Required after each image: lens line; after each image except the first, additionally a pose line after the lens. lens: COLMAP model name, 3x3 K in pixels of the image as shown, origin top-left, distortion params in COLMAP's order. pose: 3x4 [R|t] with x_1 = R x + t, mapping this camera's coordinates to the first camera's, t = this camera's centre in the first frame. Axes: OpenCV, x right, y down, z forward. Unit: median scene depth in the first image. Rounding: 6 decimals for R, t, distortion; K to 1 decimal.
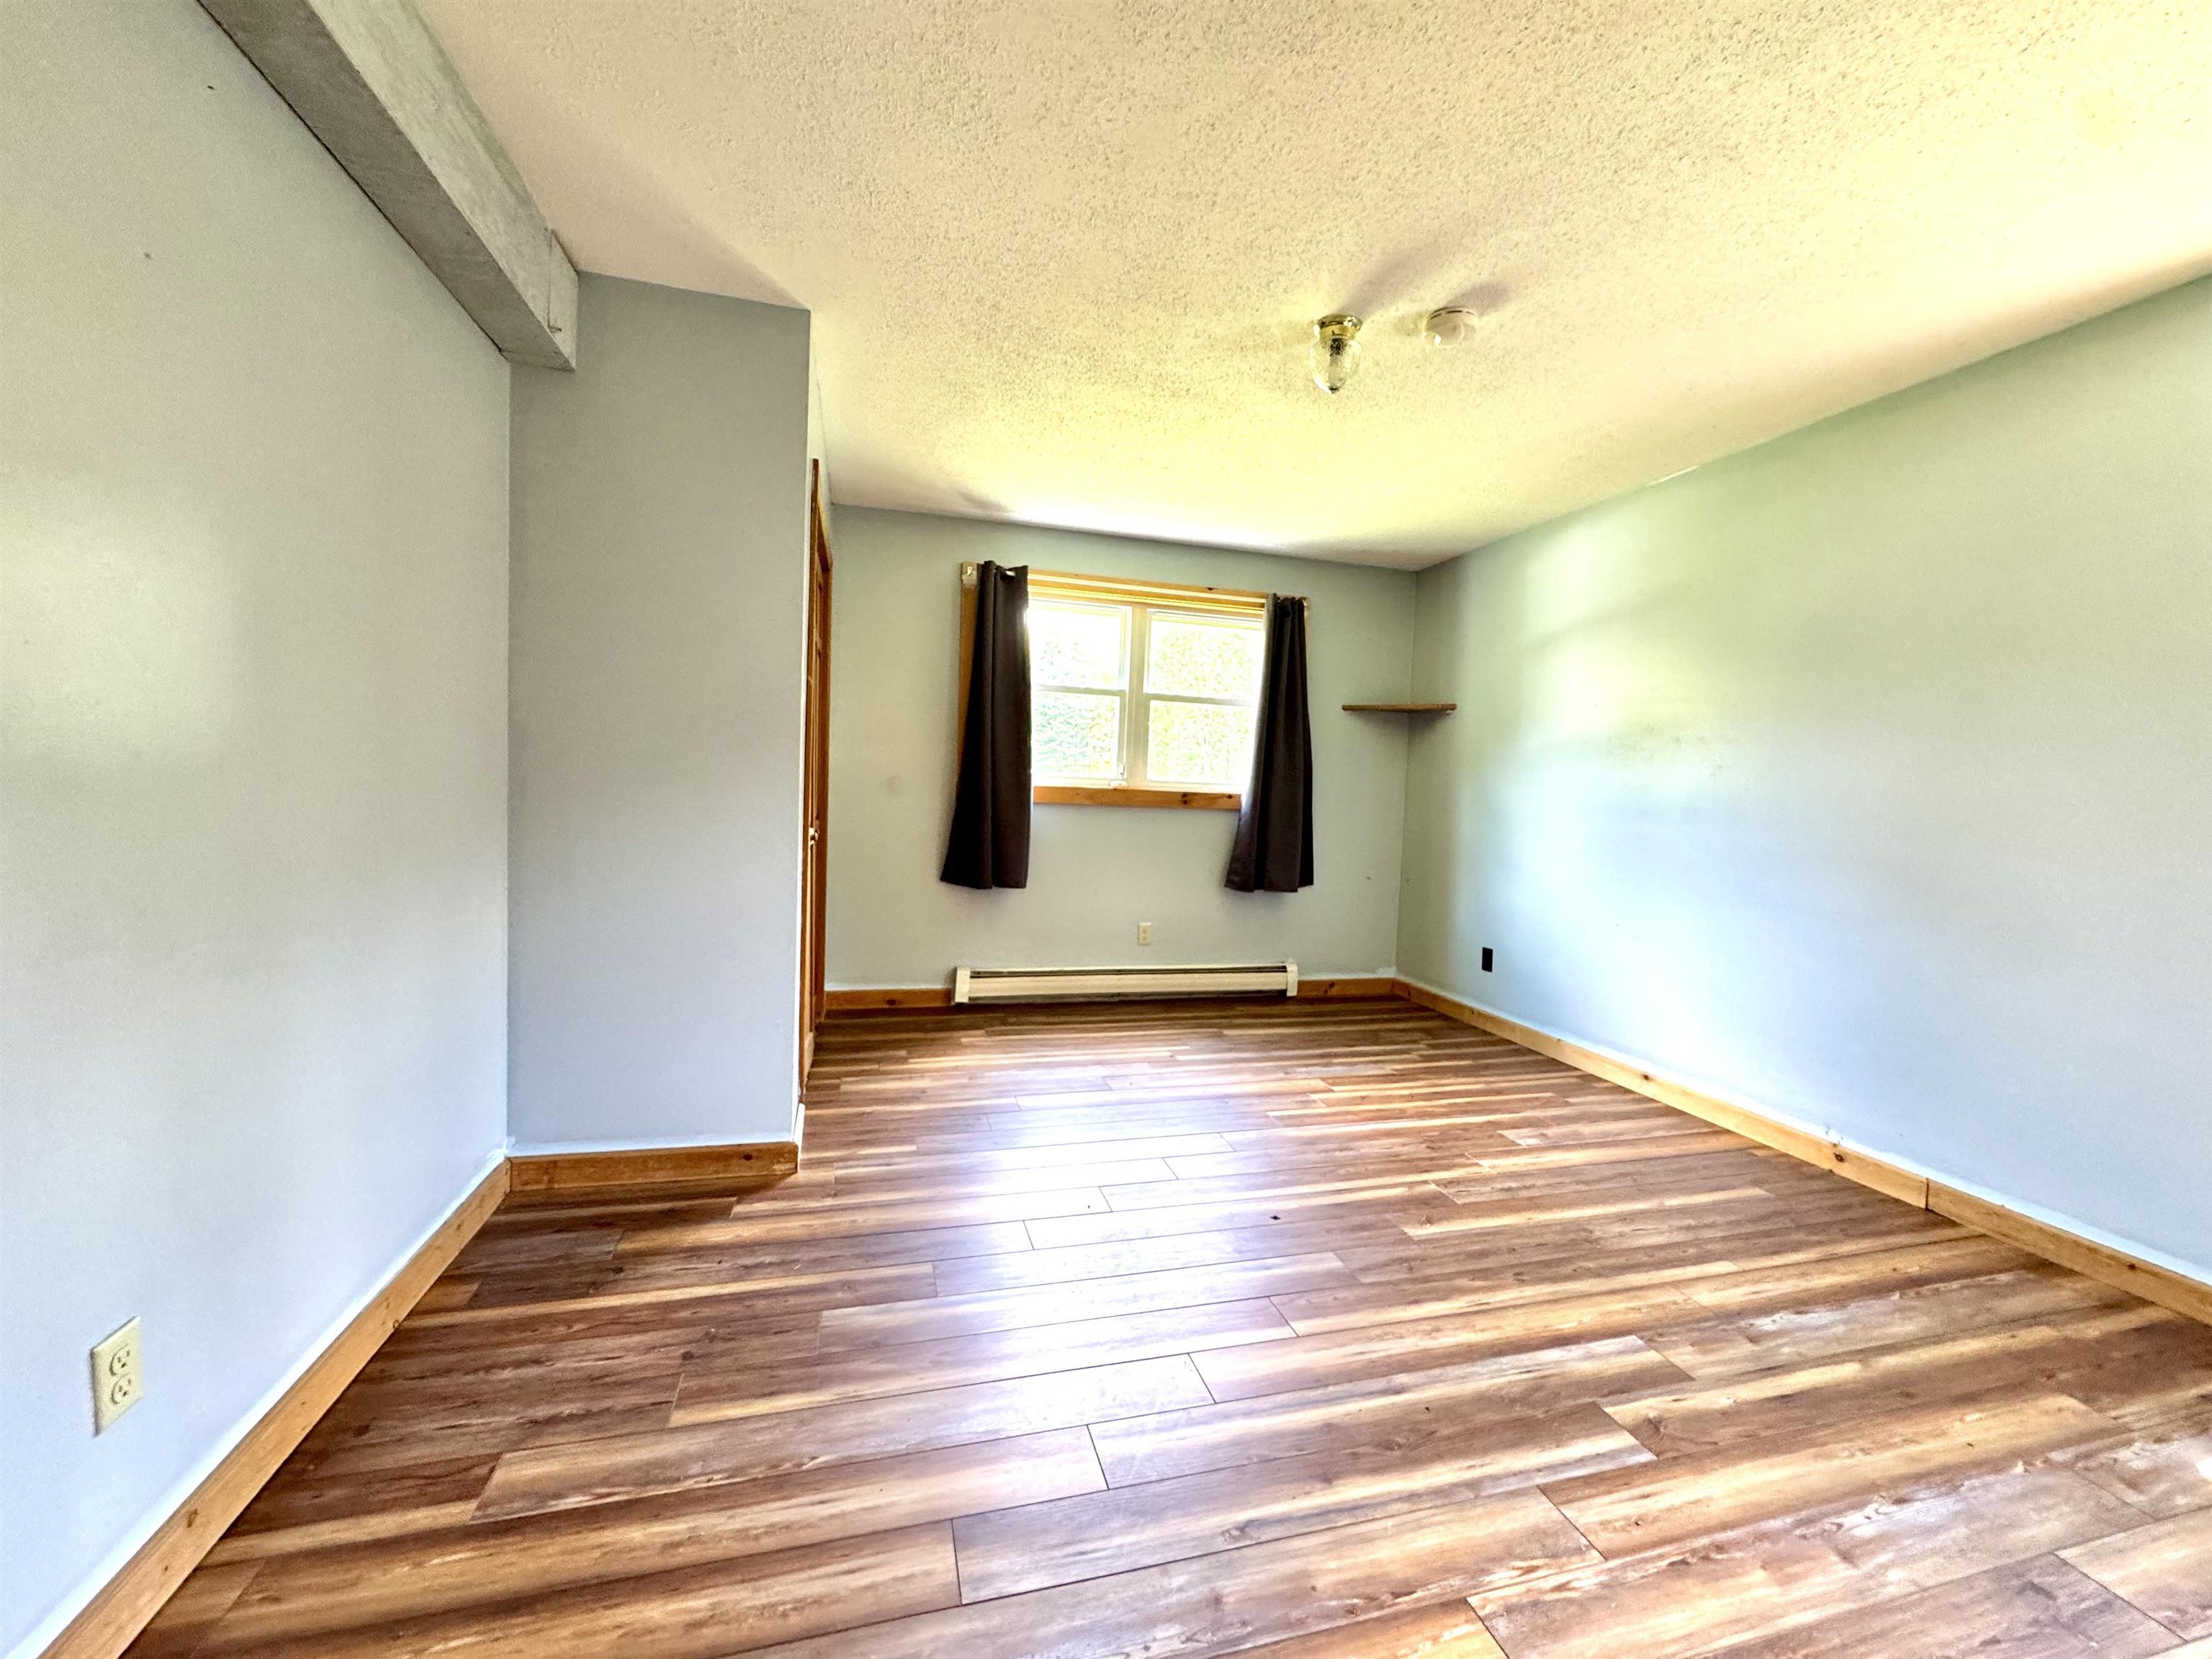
lens RADIAL K [[884.8, 0, 1104.9], [0, 884.8, 827.6], [0, 0, 1]] dist [-0.002883, 0.000529]
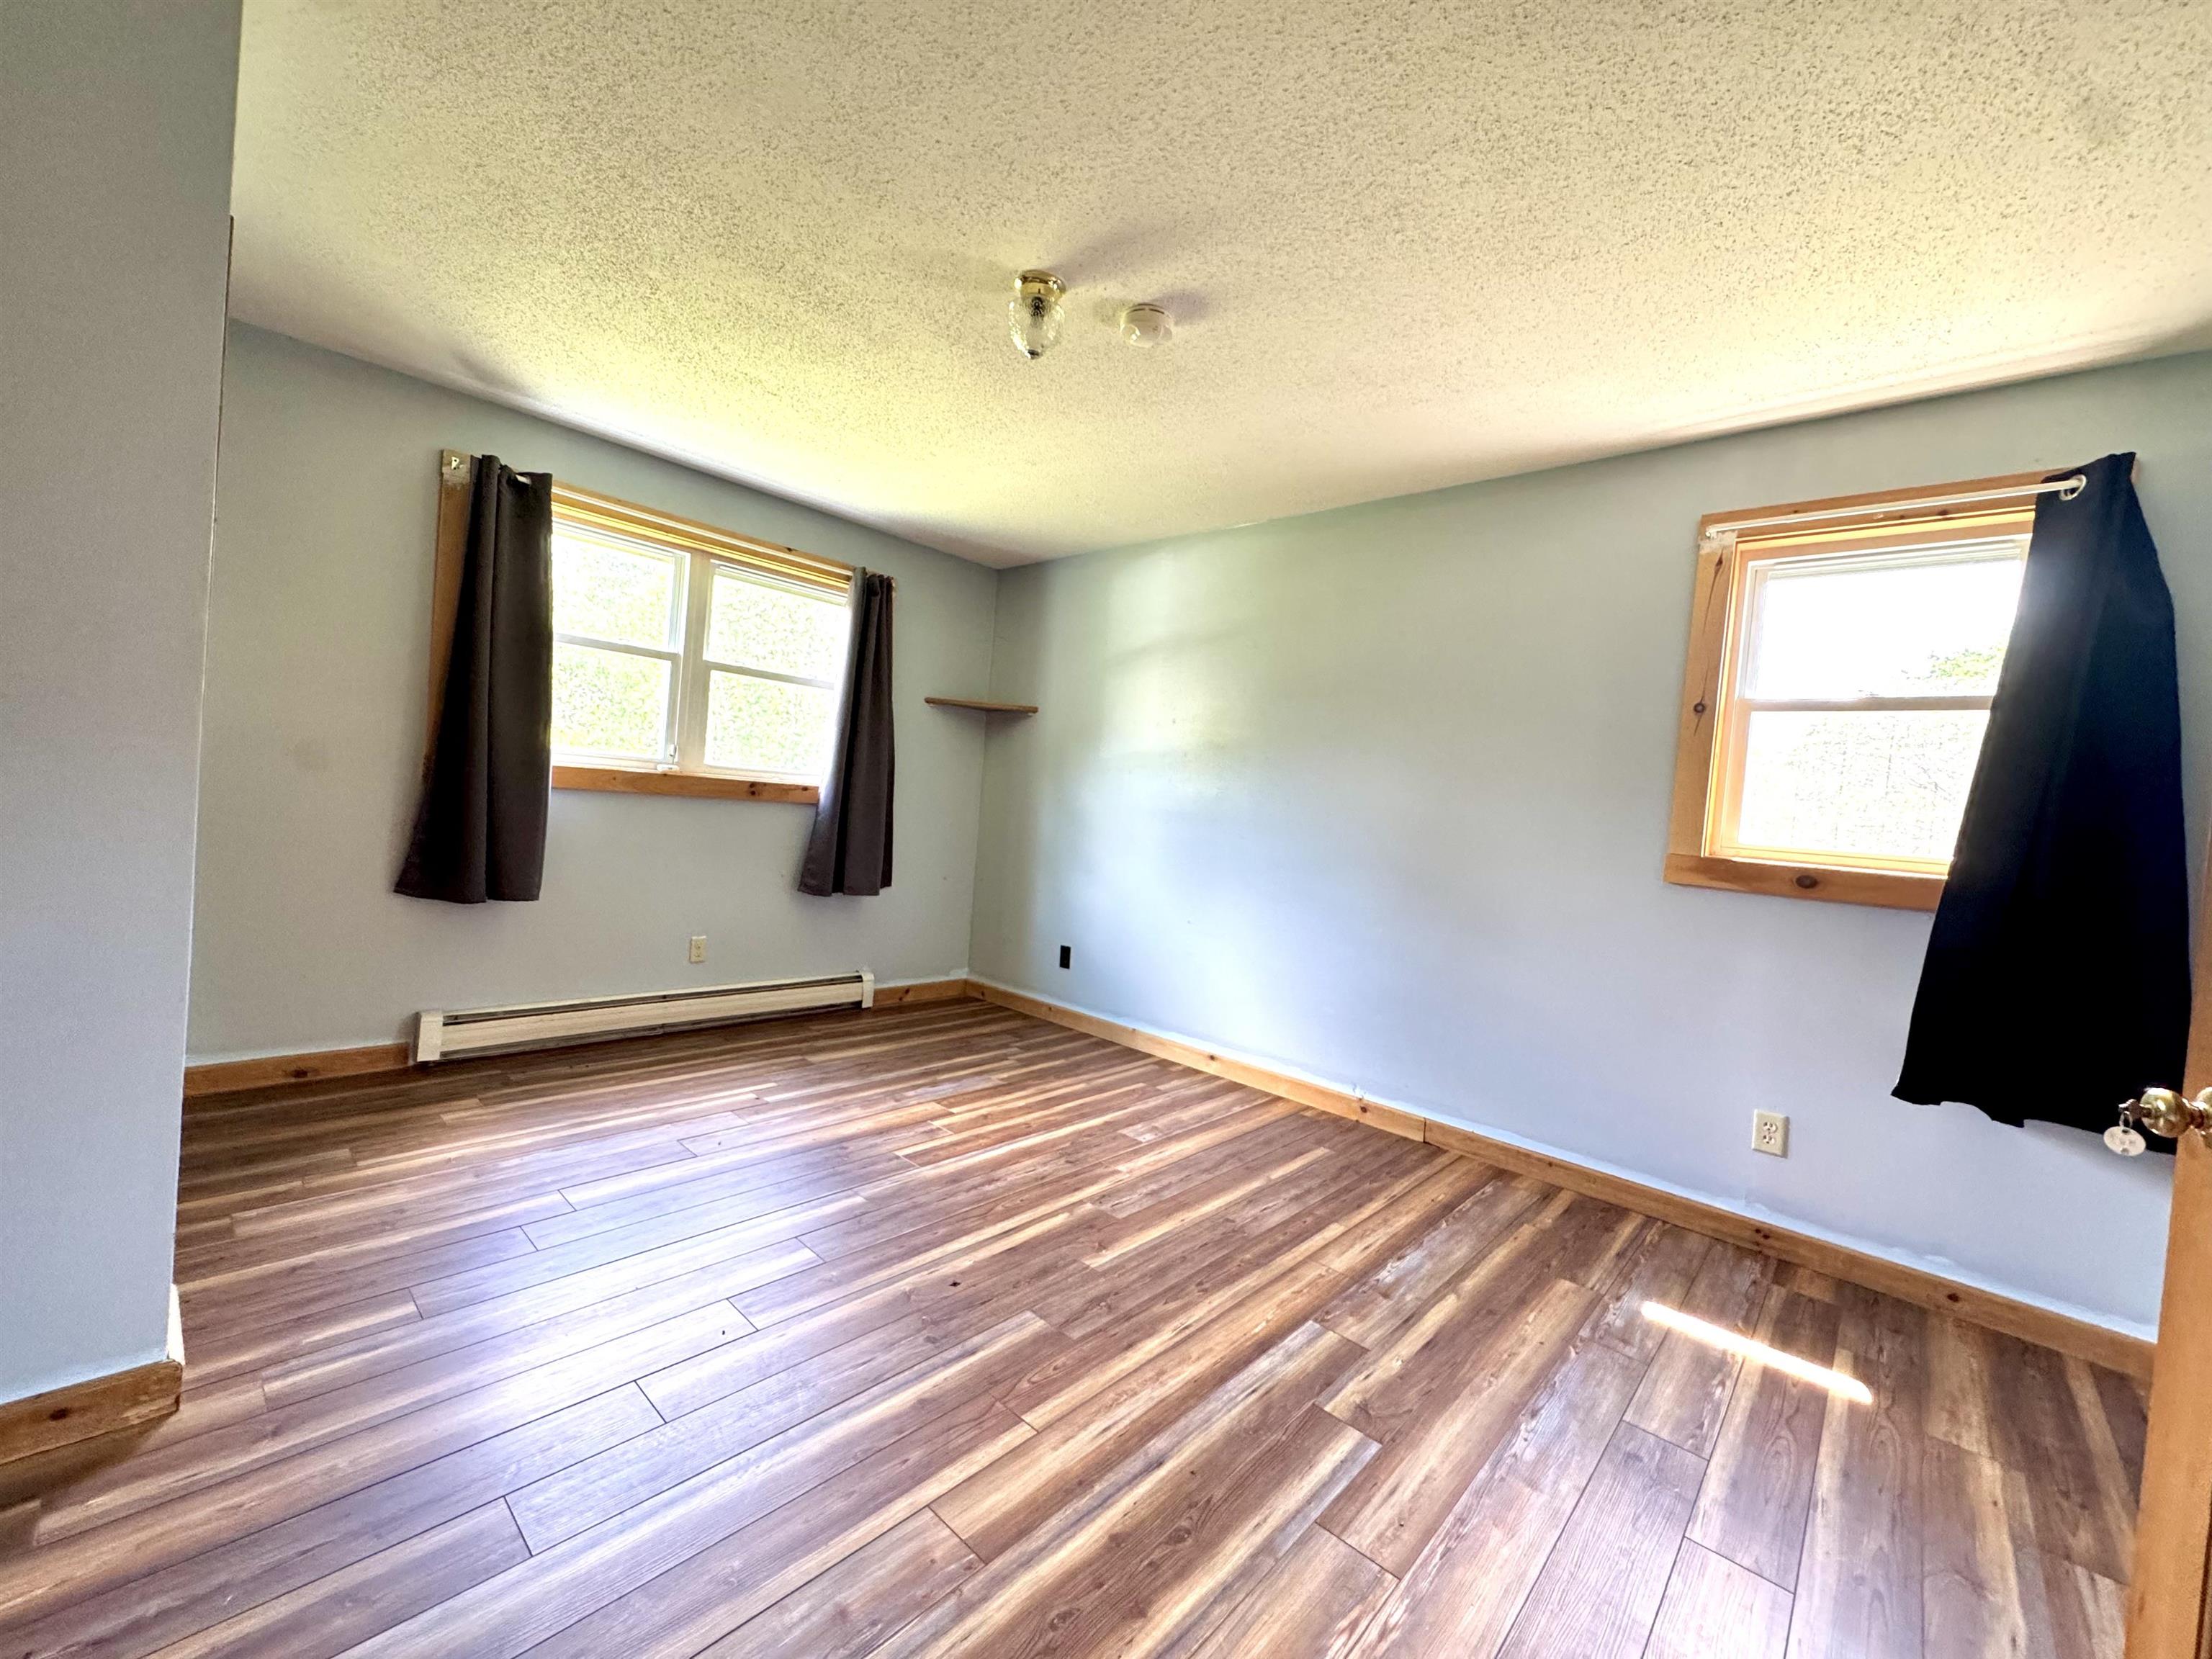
lens RADIAL K [[884.8, 0, 1104.9], [0, 884.8, 827.6], [0, 0, 1]] dist [-0.002883, 0.000529]
pose [[0.845705, 0.016539, 0.533394, -0.119781], [-0.023952, 0.999689, 0.006978, -0.015417], [-0.533113, -0.018677, 0.845838, 0.145544]]
